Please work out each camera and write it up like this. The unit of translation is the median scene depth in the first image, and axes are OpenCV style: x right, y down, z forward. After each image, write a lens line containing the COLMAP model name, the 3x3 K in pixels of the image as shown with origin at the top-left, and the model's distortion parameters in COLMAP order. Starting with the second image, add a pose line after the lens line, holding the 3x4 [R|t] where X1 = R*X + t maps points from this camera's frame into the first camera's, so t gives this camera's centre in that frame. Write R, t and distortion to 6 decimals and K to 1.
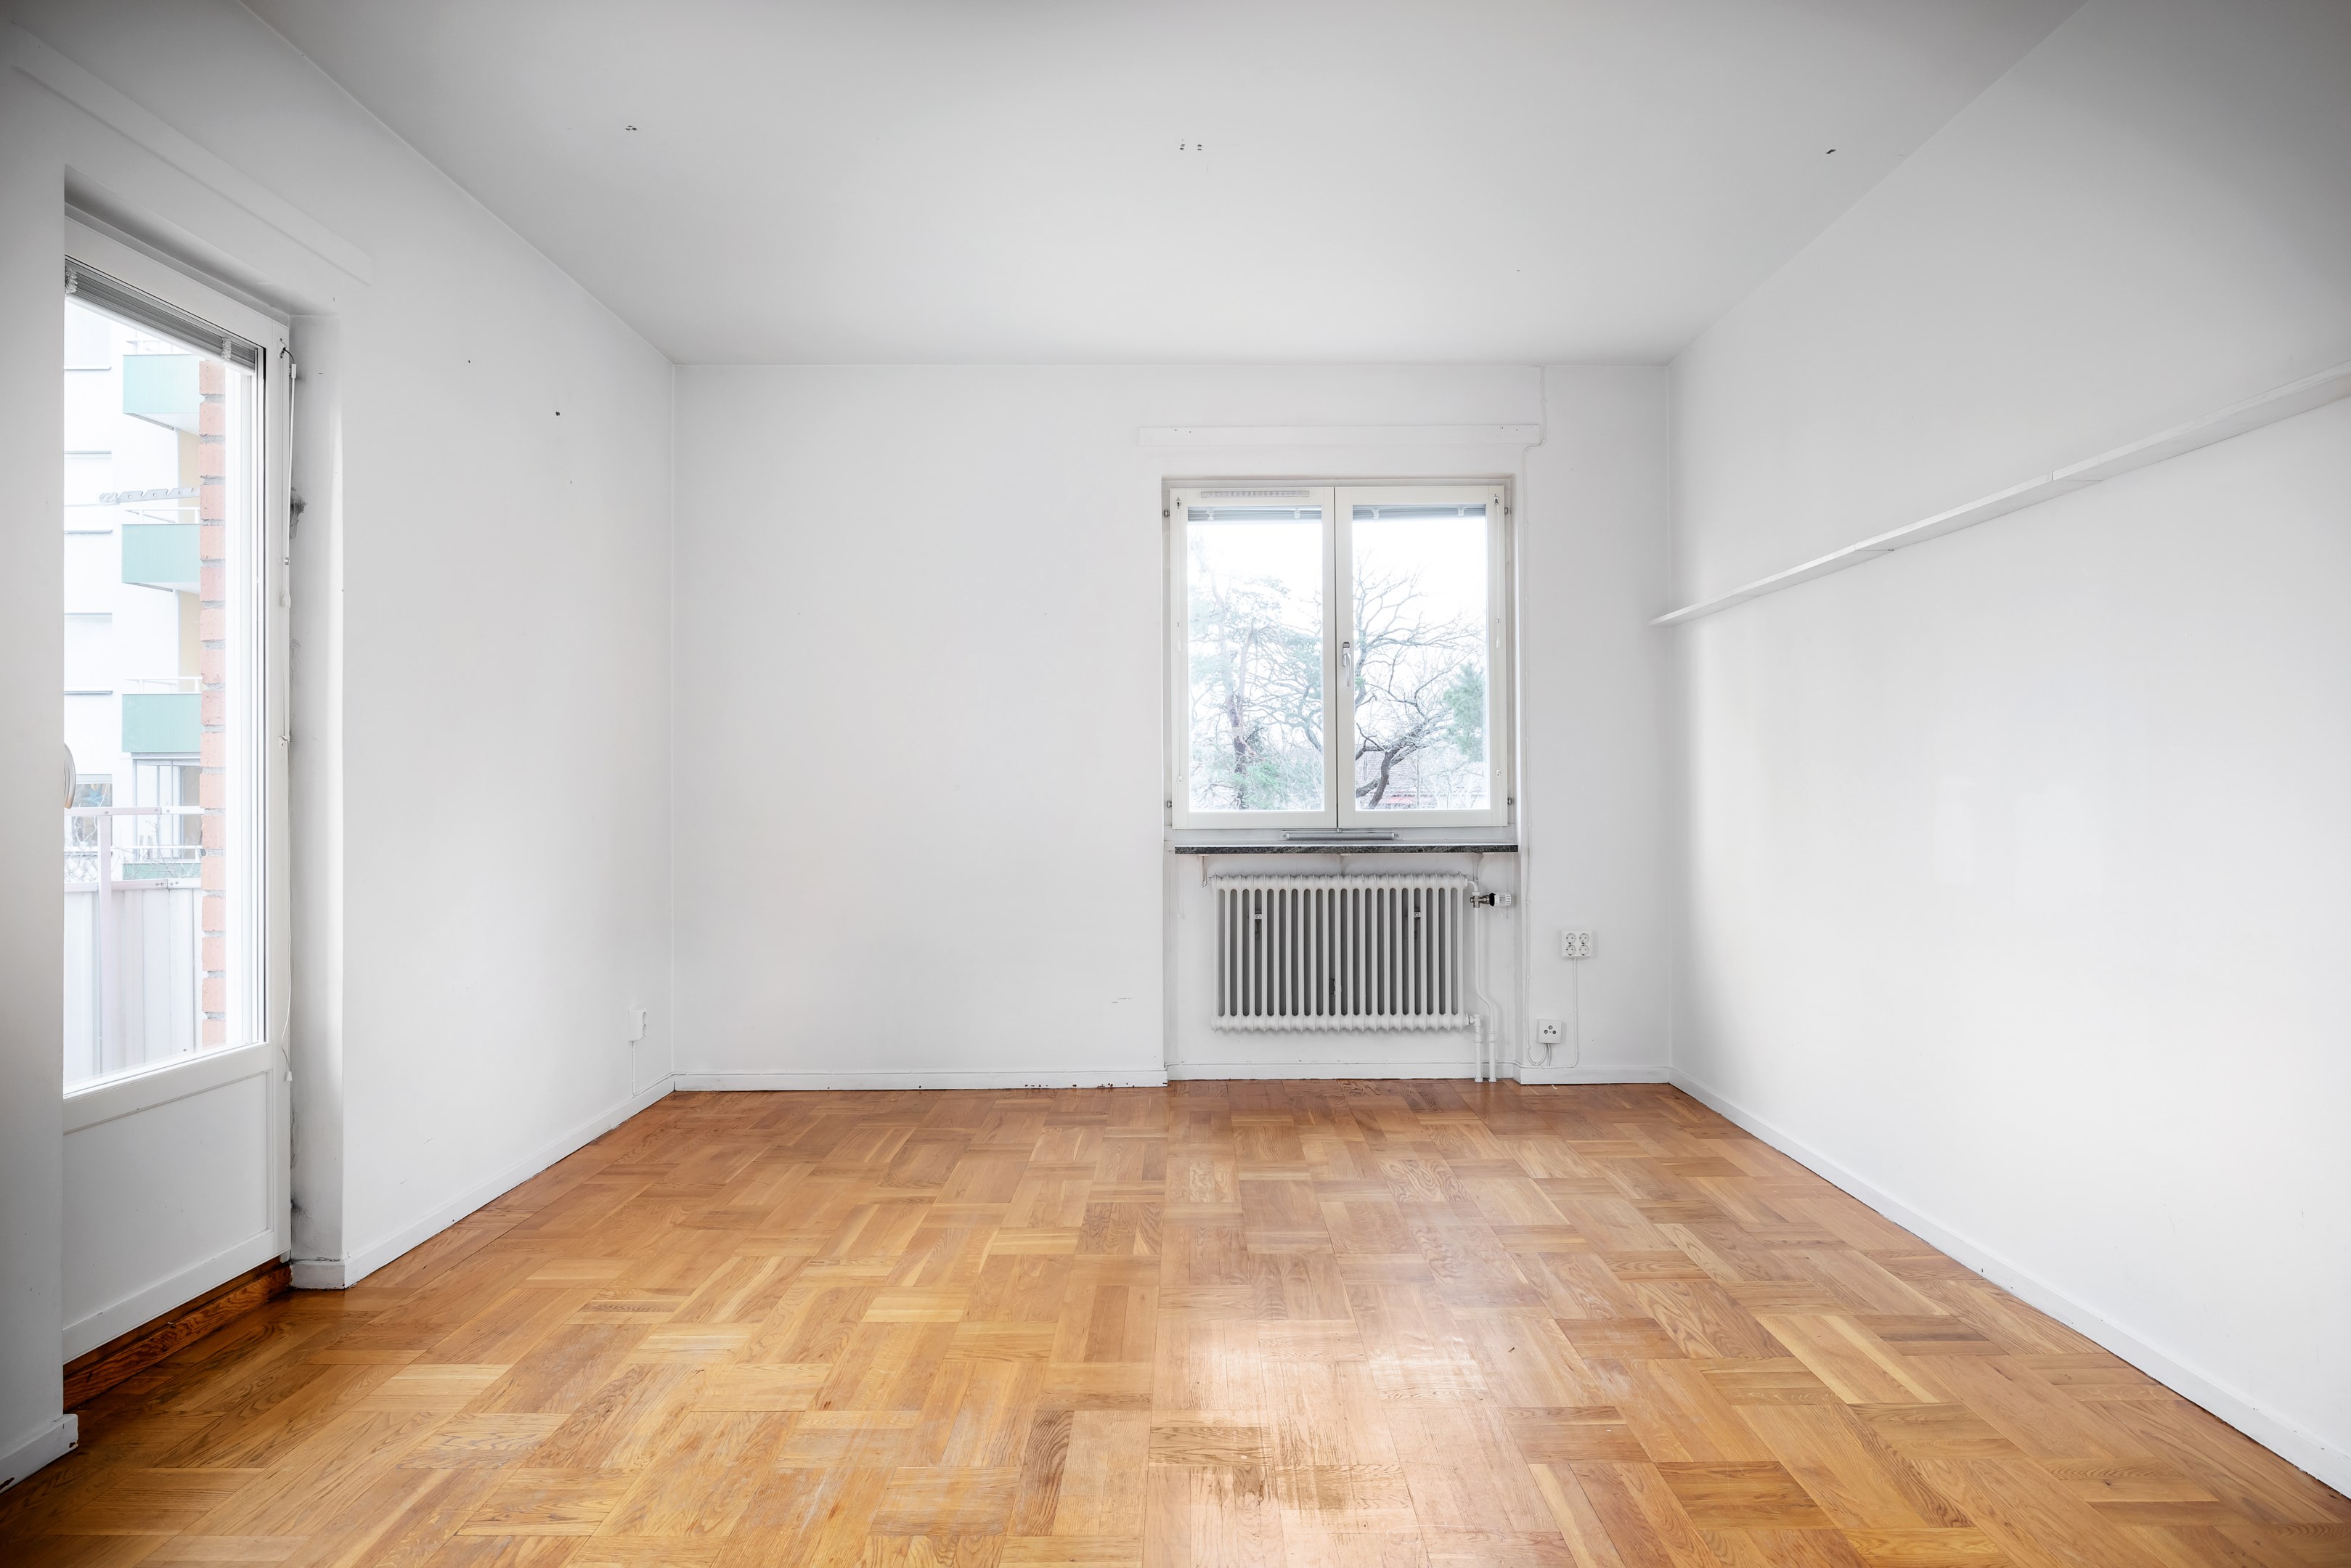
lens RADIAL K [[1419.9, 0, 1206.6], [0, 1419.9, 784.4], [0, 0, 1]] dist [-0.001626, 0.004125]
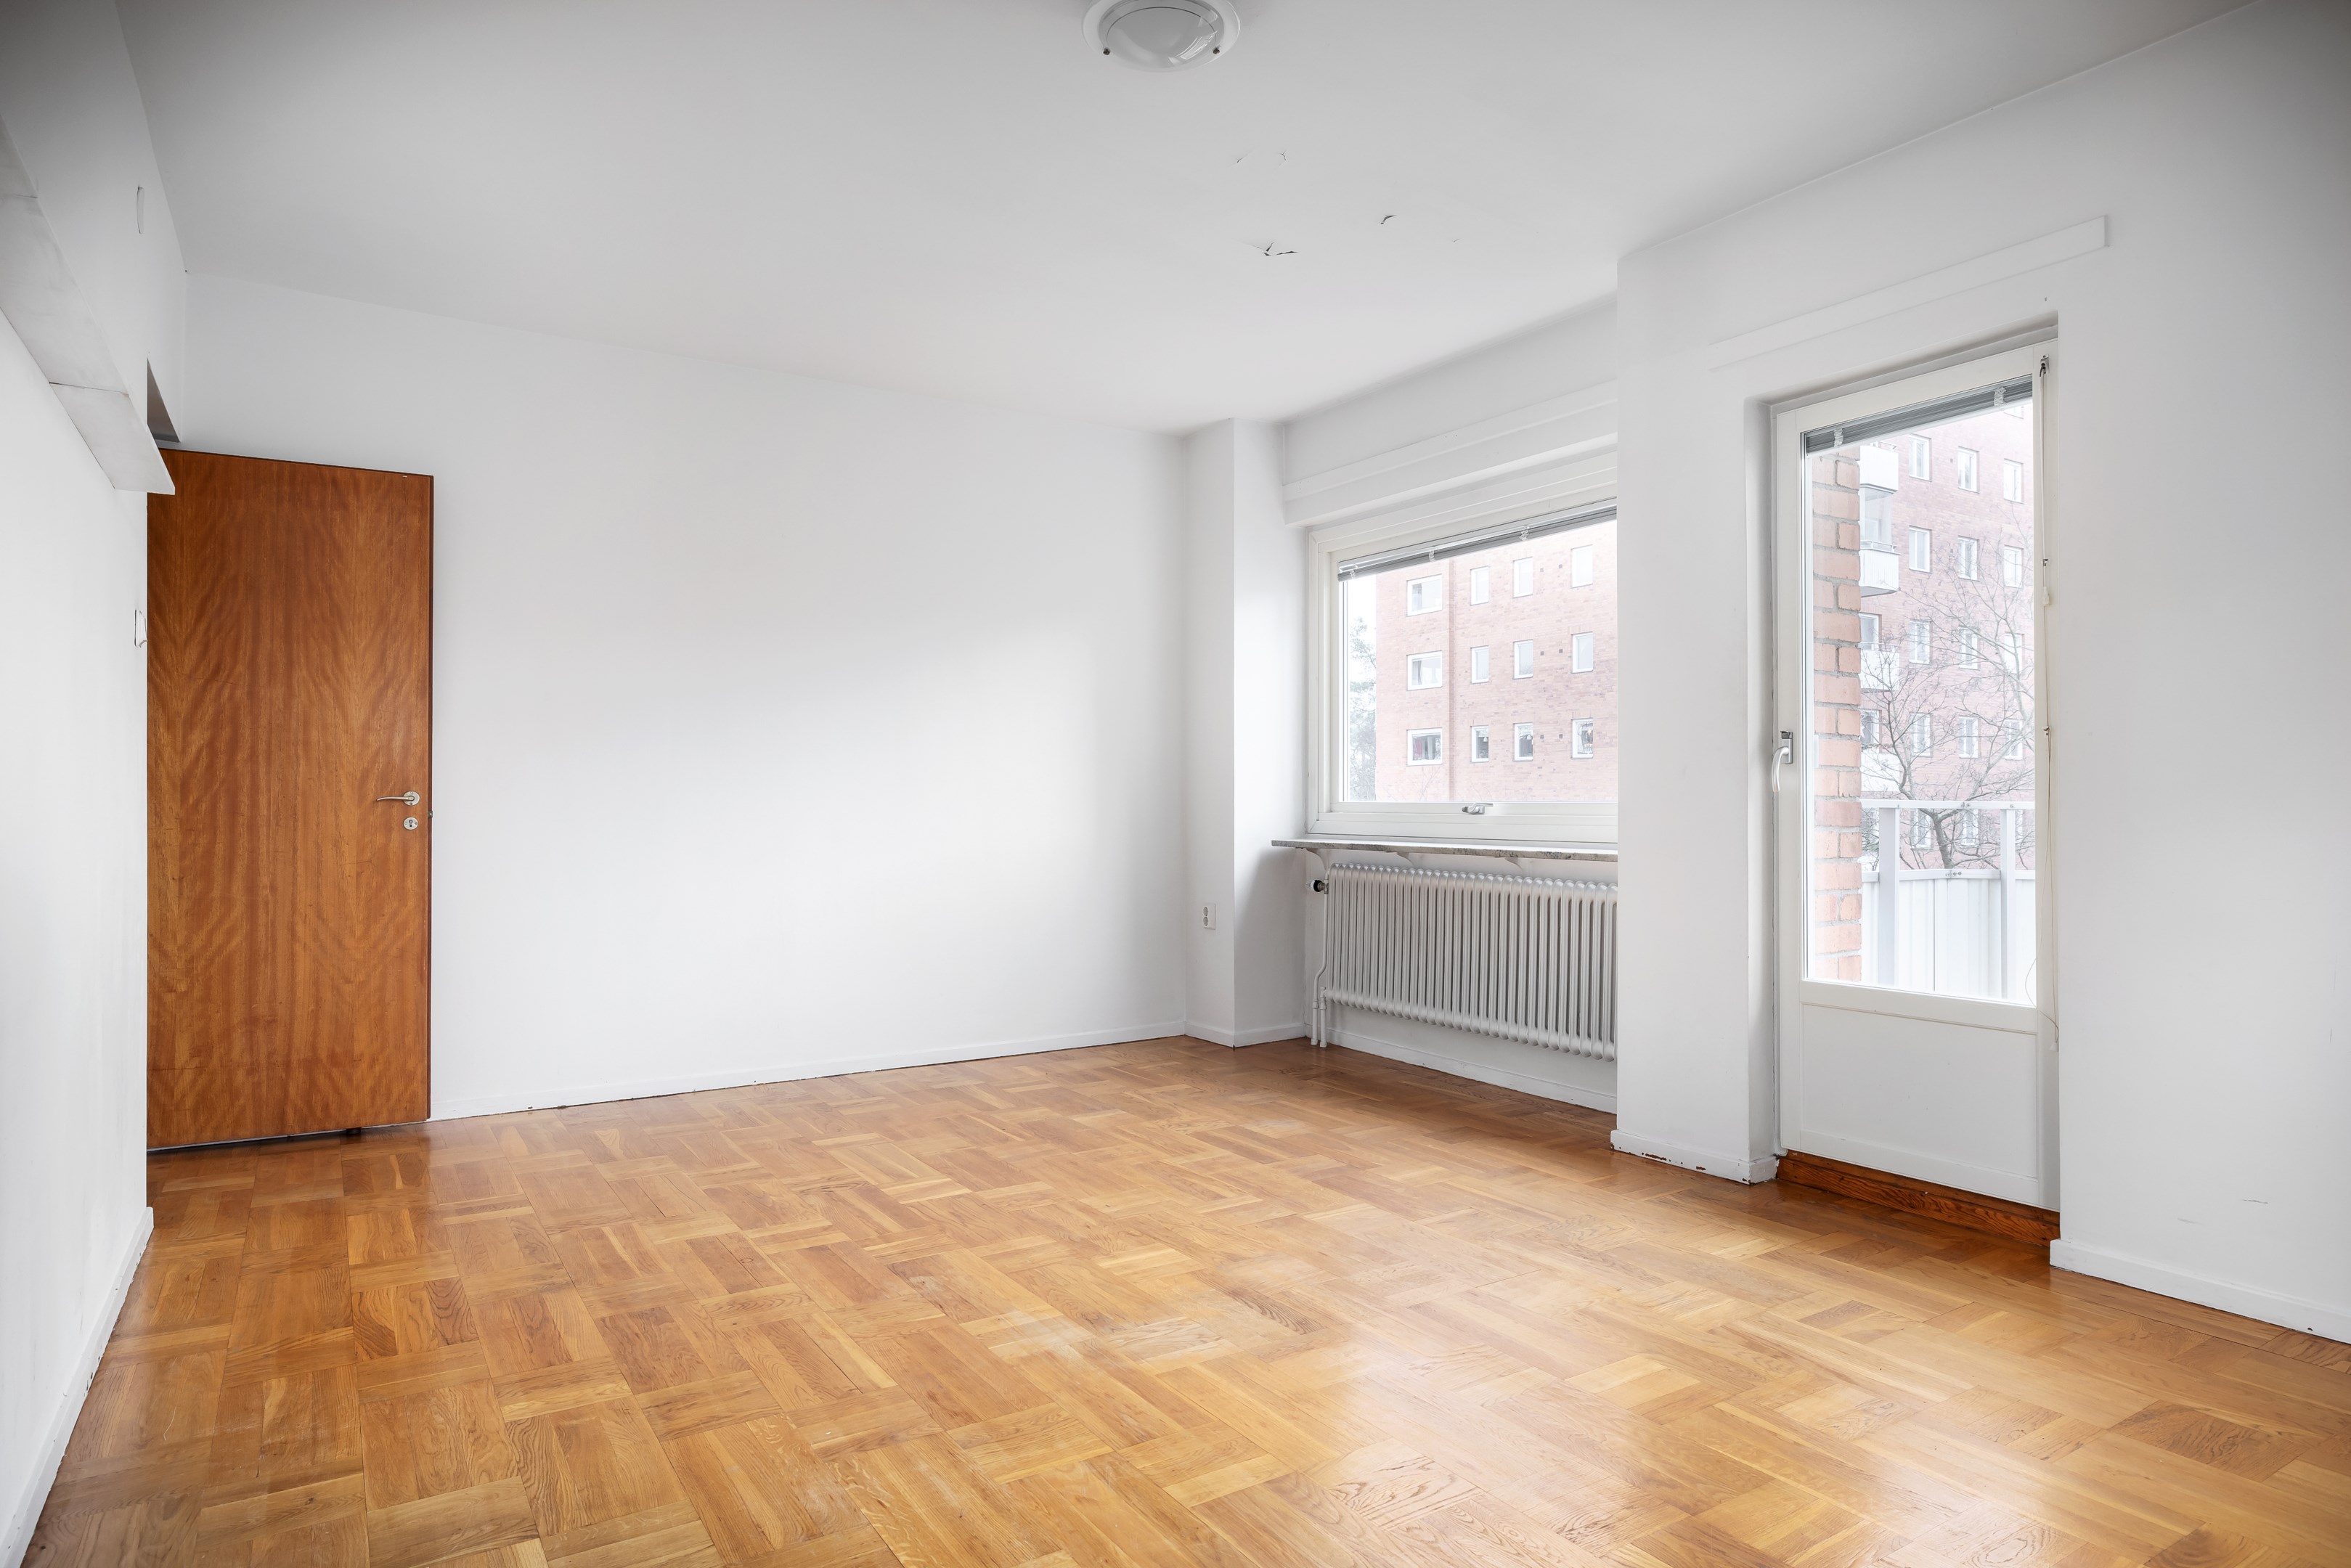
lens RADIAL K [[1311.5, 0, 1124.5], [0, 1311.5, 787.0], [0, 0, 1]] dist [0.001906, 0.002229]
pose [[-0.855959, 0.000069, -0.517043, 0.513857], [0.005713, 0.999940, -0.009324, 0.018729], [0.517012, -0.010935, -0.855908, 1.668988]]
